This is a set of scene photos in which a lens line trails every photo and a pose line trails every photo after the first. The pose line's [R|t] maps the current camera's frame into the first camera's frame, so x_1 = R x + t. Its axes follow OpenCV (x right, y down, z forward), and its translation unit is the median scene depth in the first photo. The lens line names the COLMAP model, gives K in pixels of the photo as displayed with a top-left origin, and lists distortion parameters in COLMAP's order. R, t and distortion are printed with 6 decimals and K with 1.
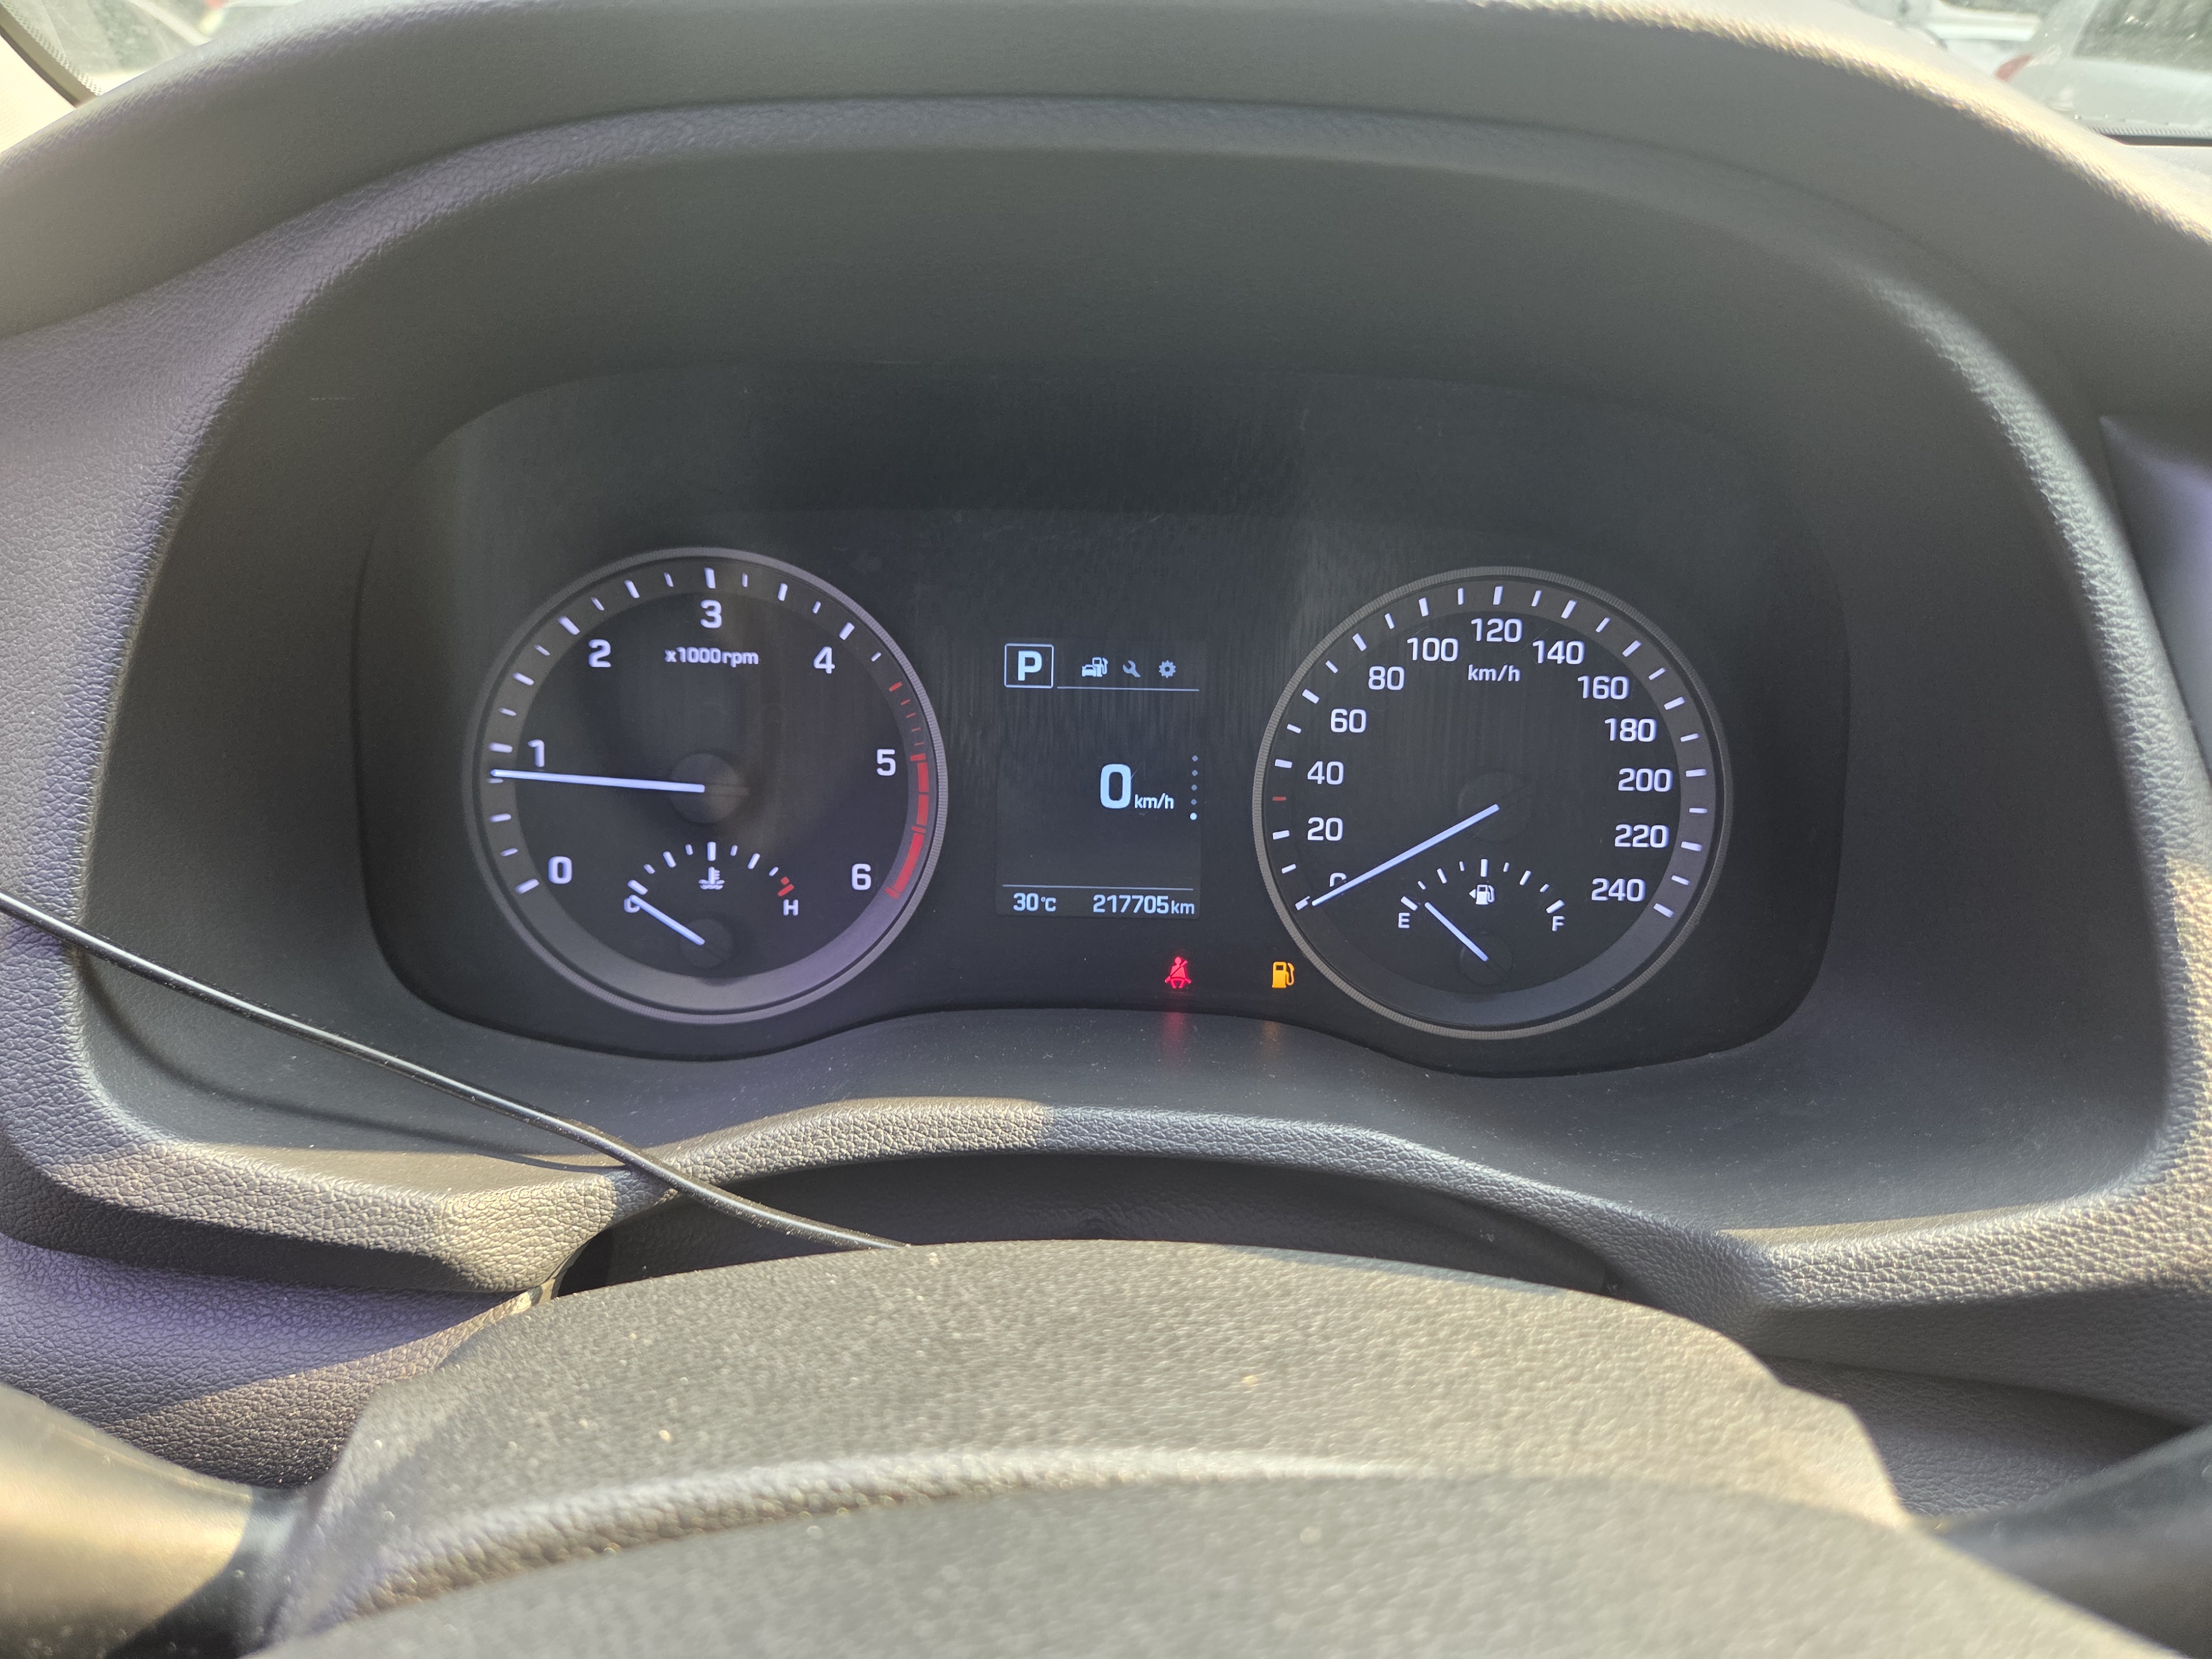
lens RADIAL K [[1508.1, 0, 1078.9], [0, 1508.1, 793.0], [0, 0, 1]] dist [0.044157, -0.055584]
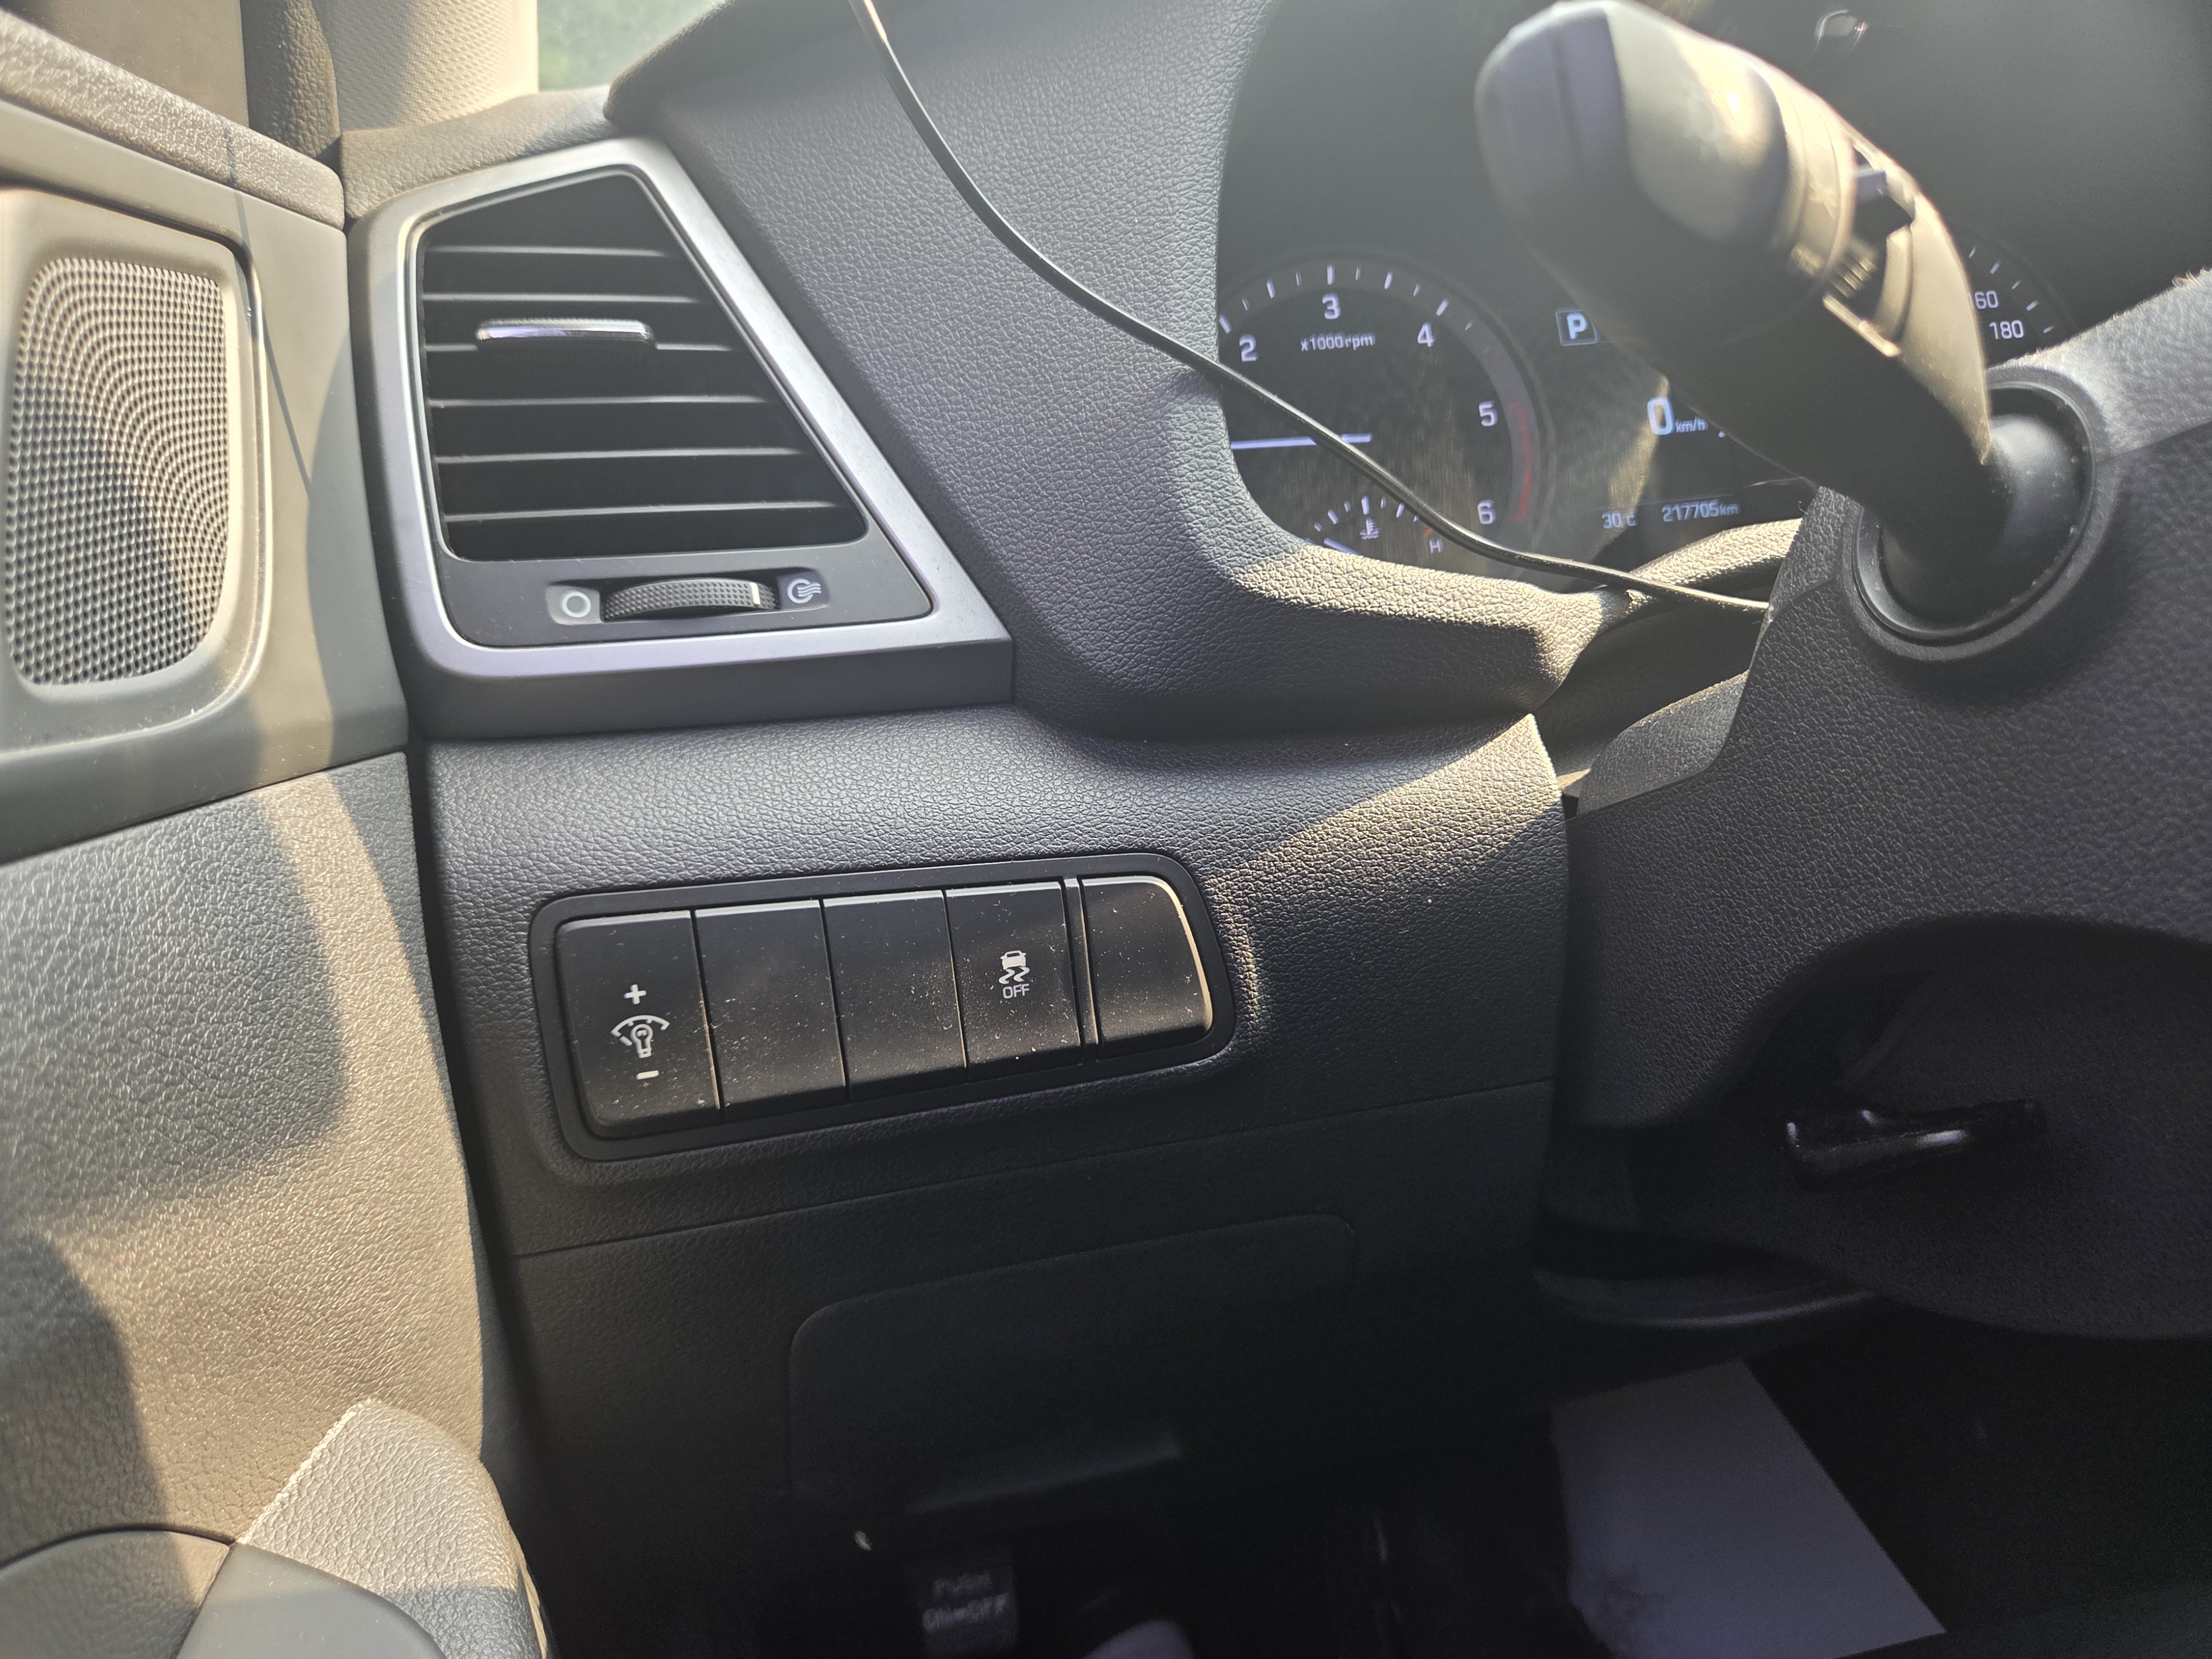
lens RADIAL K [[1539.2, 0, 1047.7], [0, 1539.2, 825.2], [0, 0, 1]] dist [0.060224, -0.059891]
pose [[0.963042, -0.160433, 0.216361, -0.772257], [0.193769, 0.970603, -0.142773, 0.397497], [-0.187095, 0.179421, 0.965818, -0.047864]]
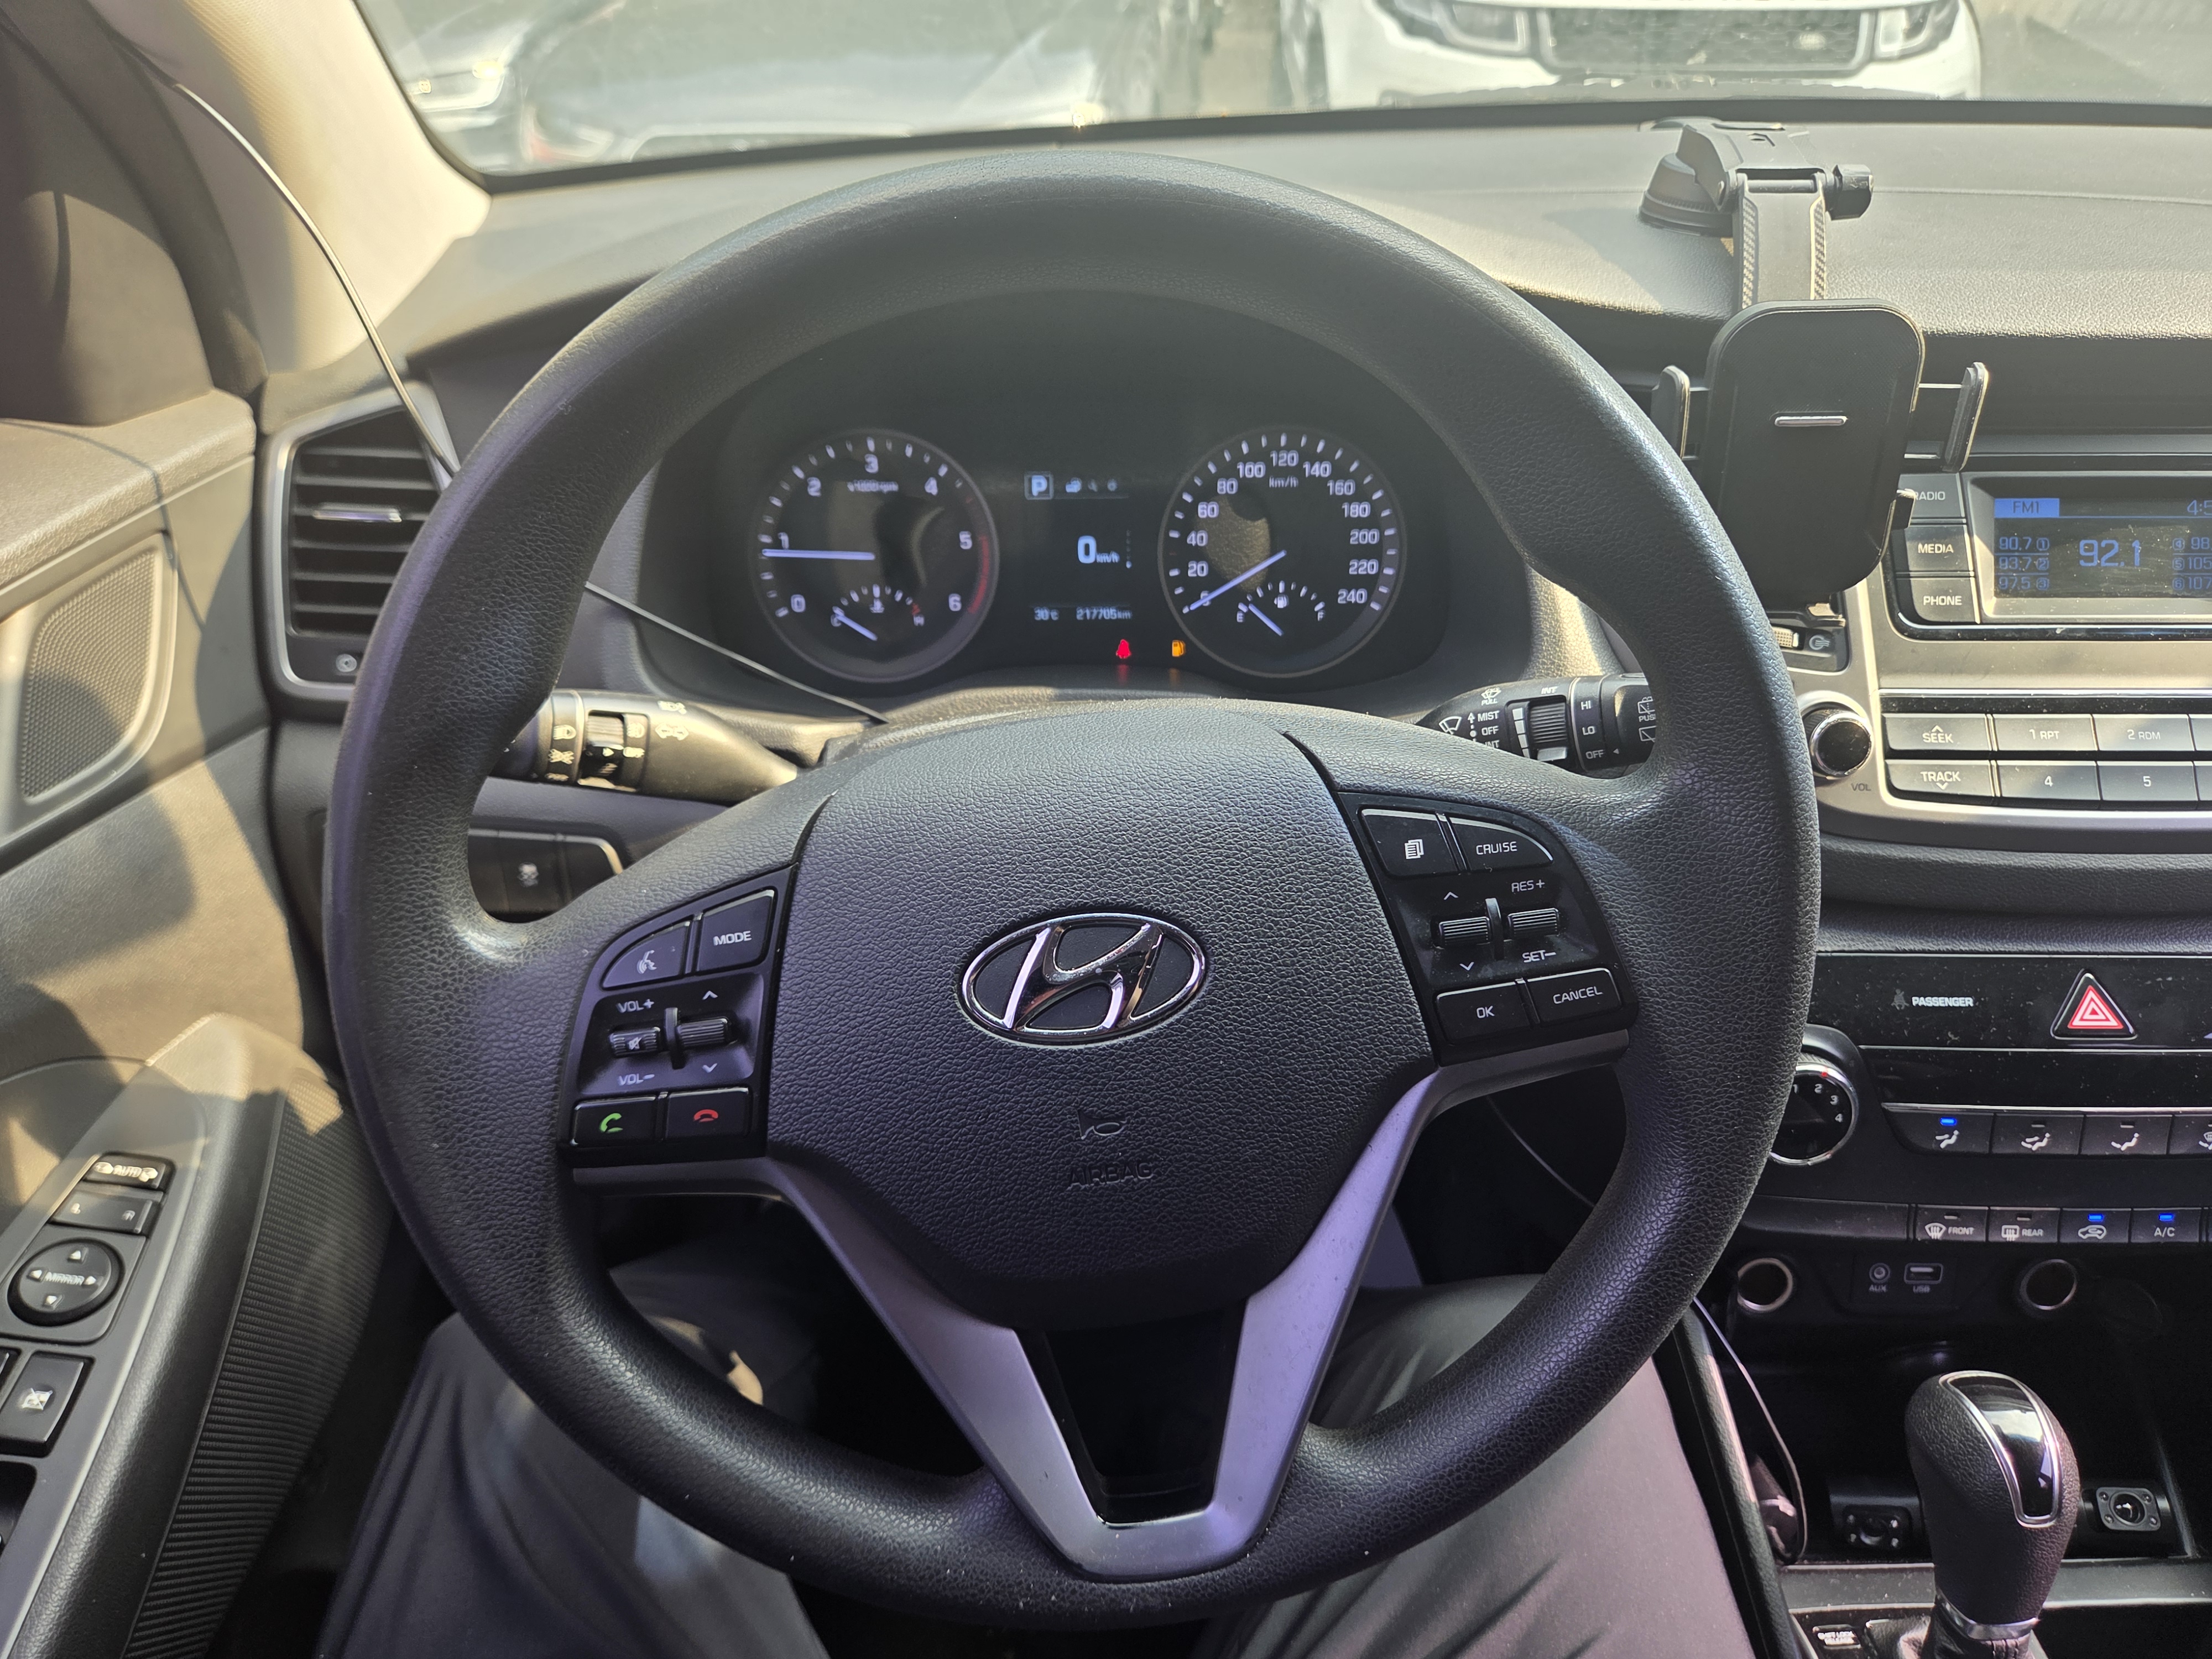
lens RADIAL K [[1521.9, 0, 1082.5], [0, 1521.9, 828.6], [0, 0, 1]] dist [0.052415, -0.055593]
pose [[0.999399, -0.034448, 0.003795, -0.000470], [0.033760, 0.992441, 0.117989, 0.117826], [-0.007831, -0.117790, 0.993008, -0.953050]]
